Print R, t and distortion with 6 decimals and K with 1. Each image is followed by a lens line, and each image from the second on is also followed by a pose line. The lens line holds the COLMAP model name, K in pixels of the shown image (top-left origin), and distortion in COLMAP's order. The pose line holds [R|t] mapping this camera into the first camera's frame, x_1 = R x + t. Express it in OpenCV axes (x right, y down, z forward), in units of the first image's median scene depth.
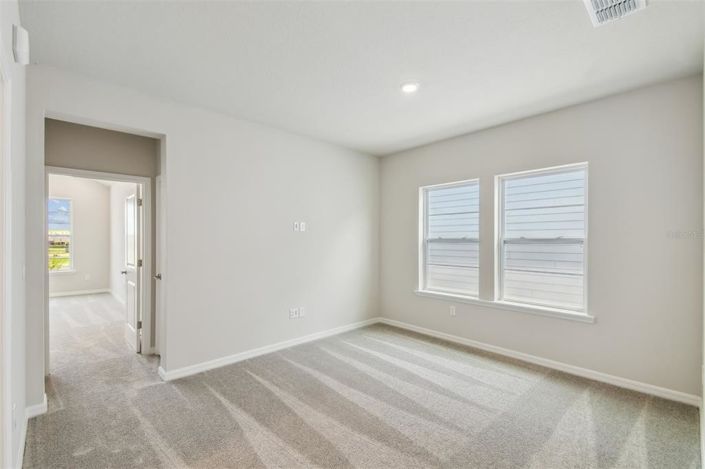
lens RADIAL K [[293.1, 0, 355.0], [0, 293.1, 240.6], [0, 0, 1]] dist [-0.000397, -0.000063]
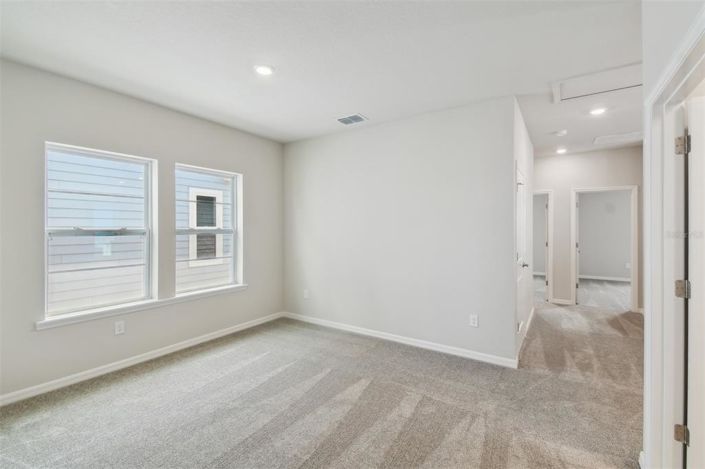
lens RADIAL K [[317.2, 0, 352.5], [0, 317.2, 234.5], [0, 0, 1]] dist [0.016549, -0.000147]
pose [[-0.215069, -0.011942, 0.976526, -0.629999], [0.007962, 0.999871, 0.013981, -0.000609], [-0.976566, 0.010782, -0.214946, 0.652378]]
